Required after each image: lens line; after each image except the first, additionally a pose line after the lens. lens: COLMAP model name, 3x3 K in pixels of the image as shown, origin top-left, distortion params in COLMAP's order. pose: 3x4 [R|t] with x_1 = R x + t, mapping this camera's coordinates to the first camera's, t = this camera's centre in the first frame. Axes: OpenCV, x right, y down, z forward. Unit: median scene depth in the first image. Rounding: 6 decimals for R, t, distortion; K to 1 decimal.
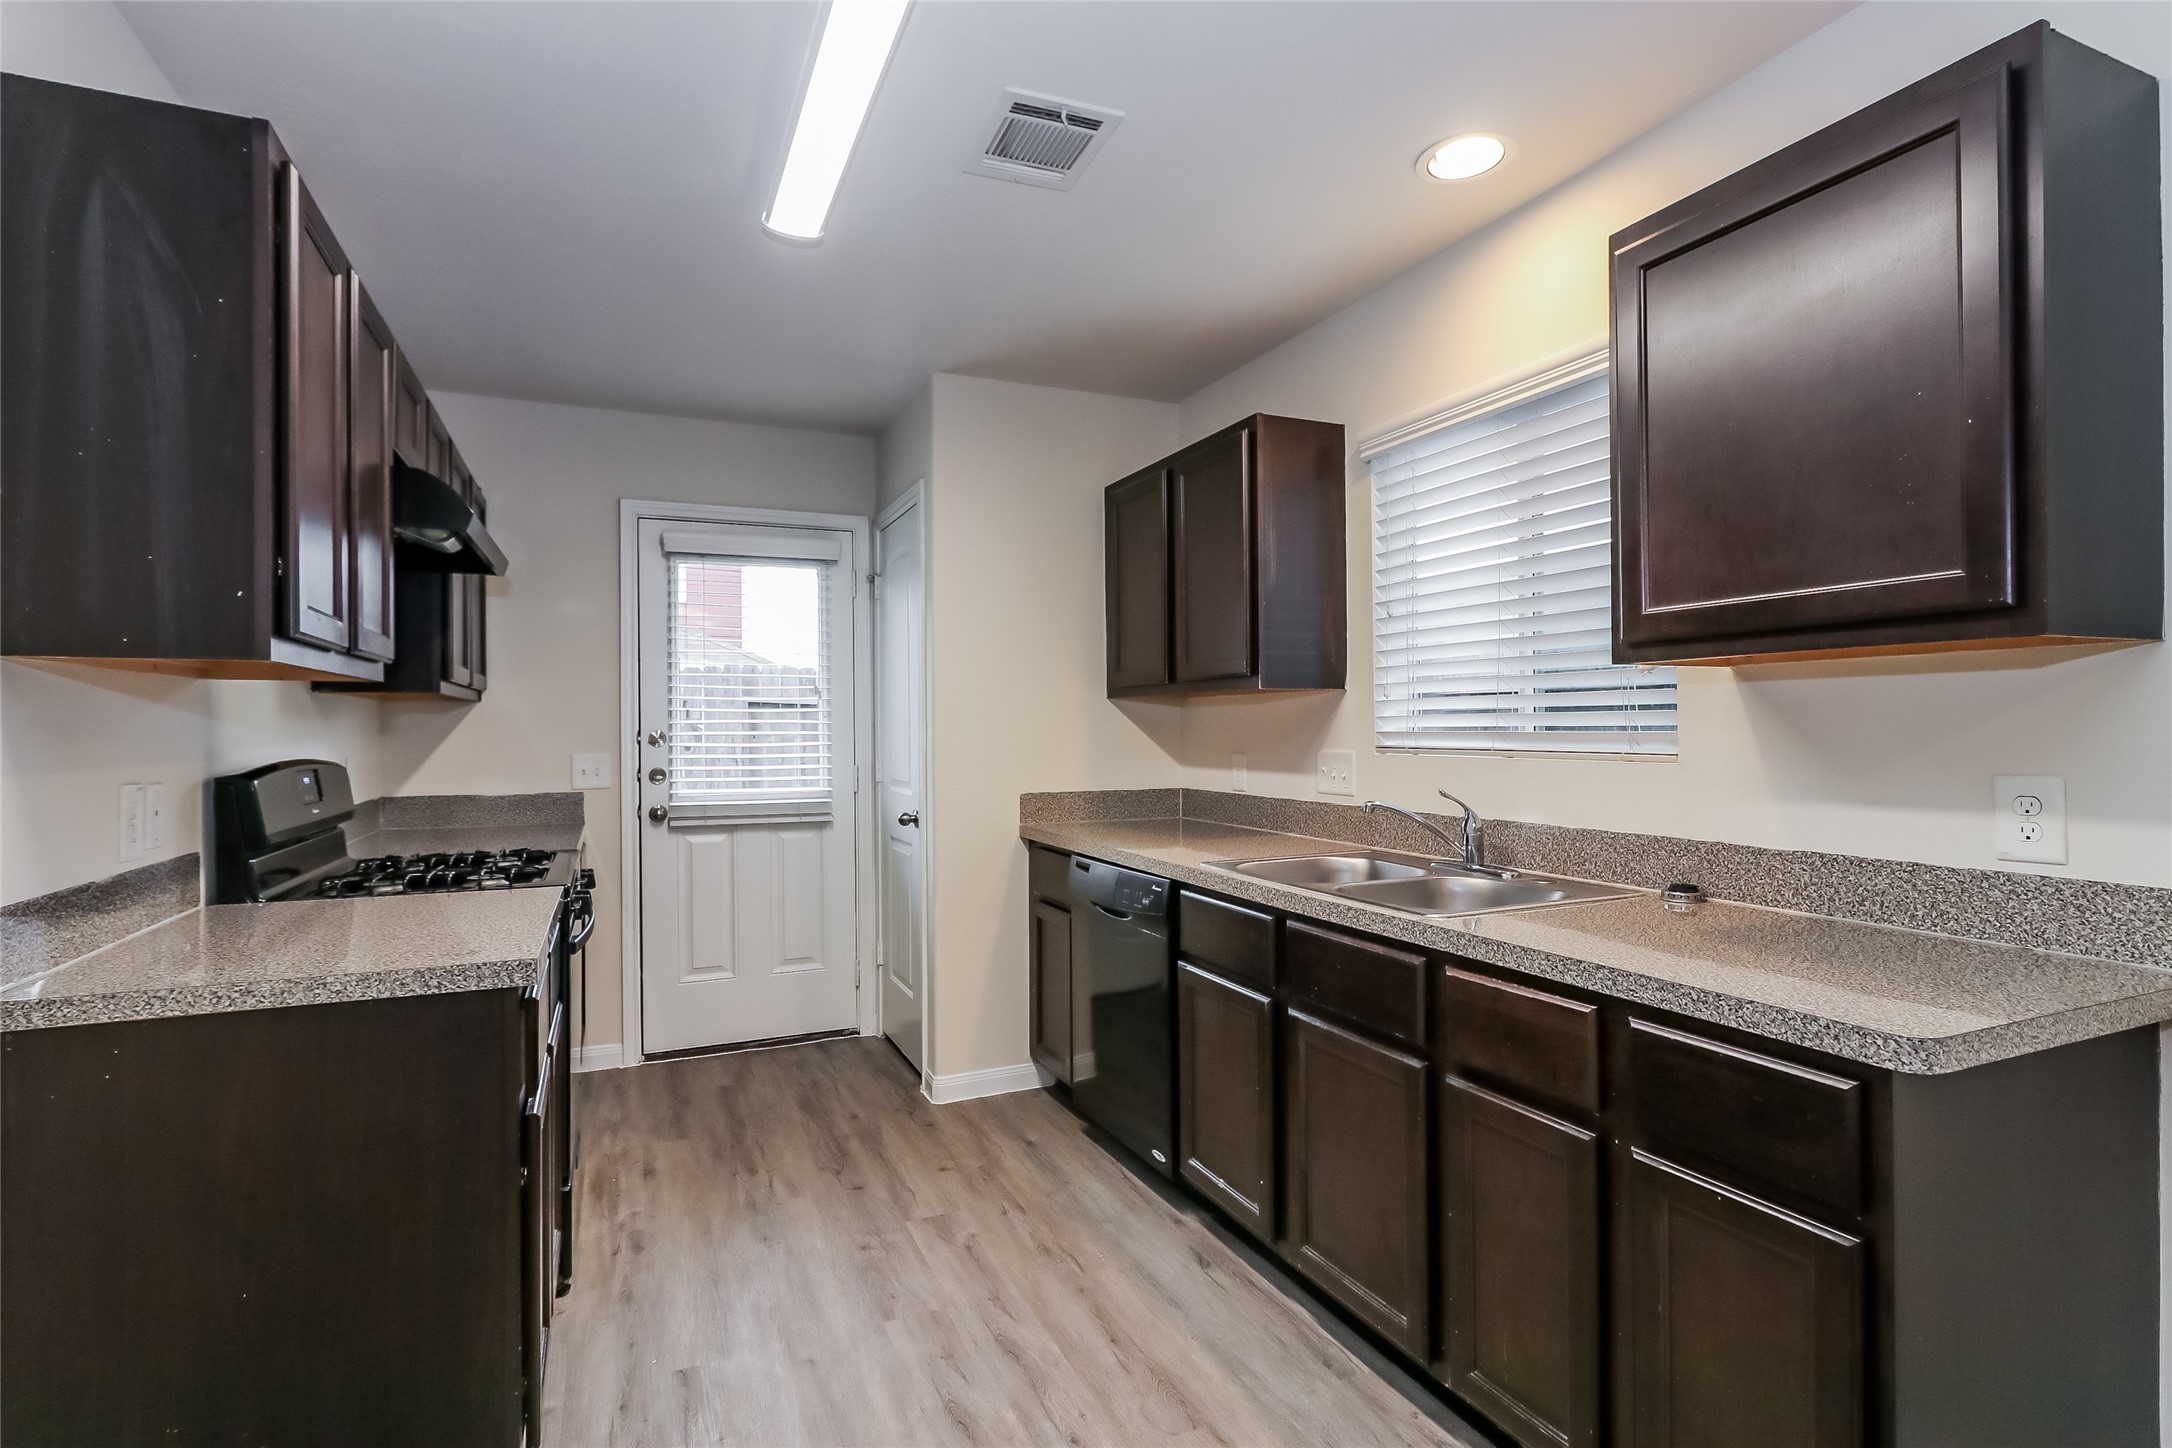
lens RADIAL K [[1030.0, 0, 1055.4], [0, 1030.0, 717.6], [0, 0, 1]] dist [-0.000292, -0.000015]
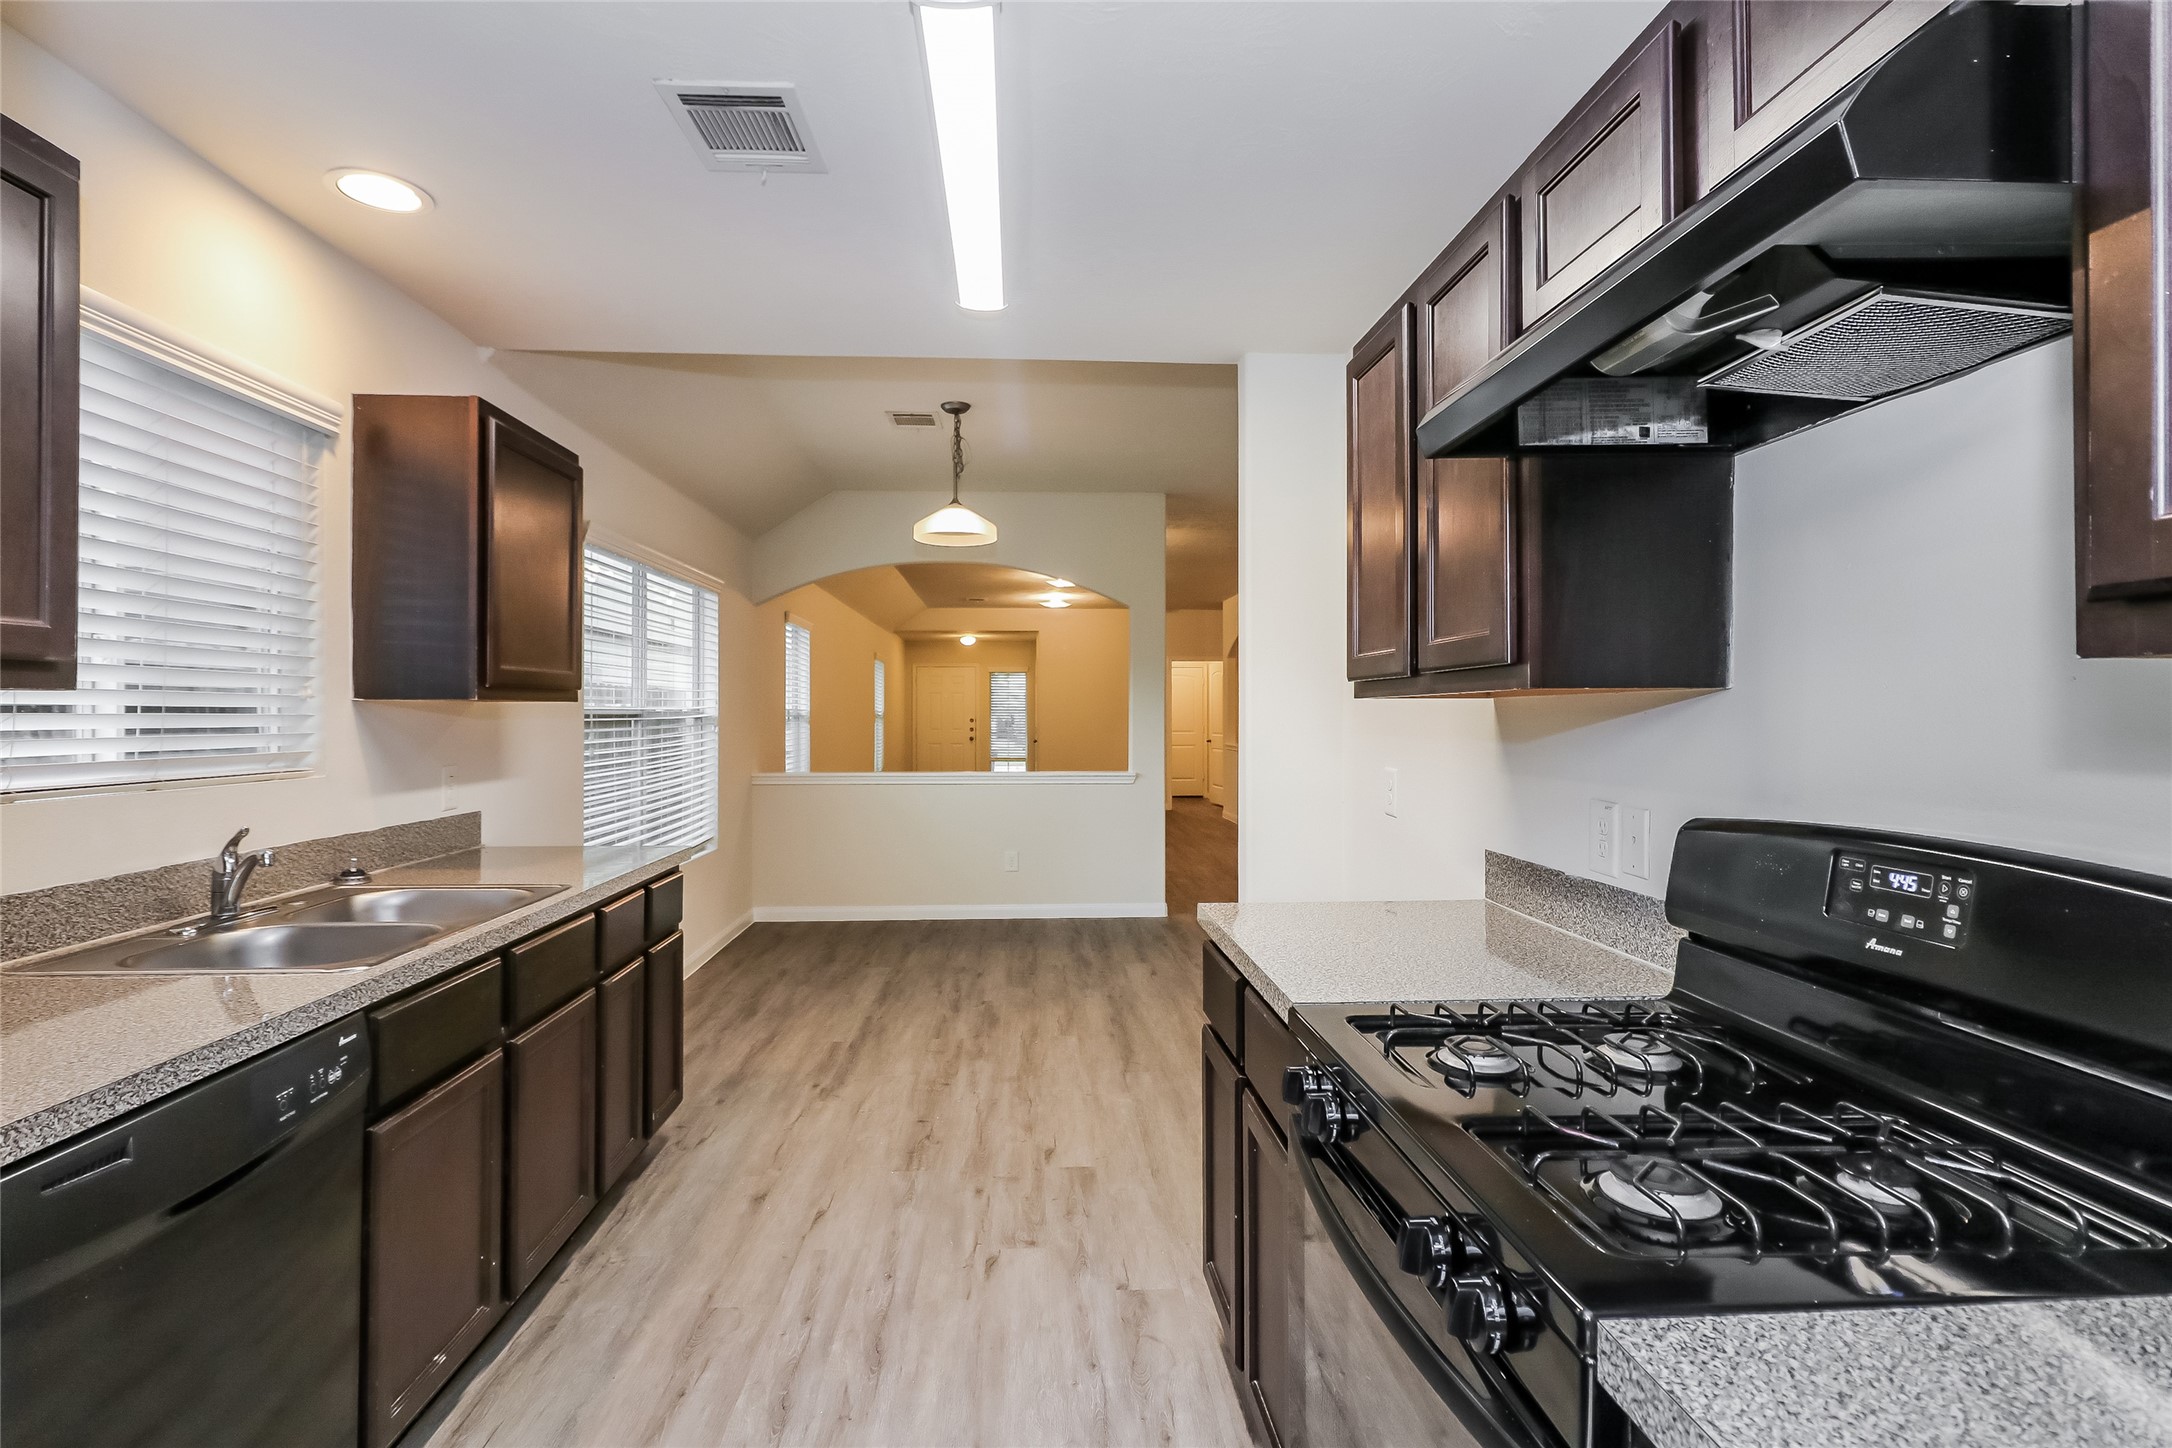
lens RADIAL K [[1030.0, 0, 1055.4], [0, 1030.0, 717.6], [0, 0, 1]] dist [-0.000292, -0.000015]
pose [[-0.936891, 0.007550, 0.349540, -0.593662], [0.004773, 0.999950, -0.008807, -0.009355], [-0.349589, -0.006583, -0.936880, 1.746058]]
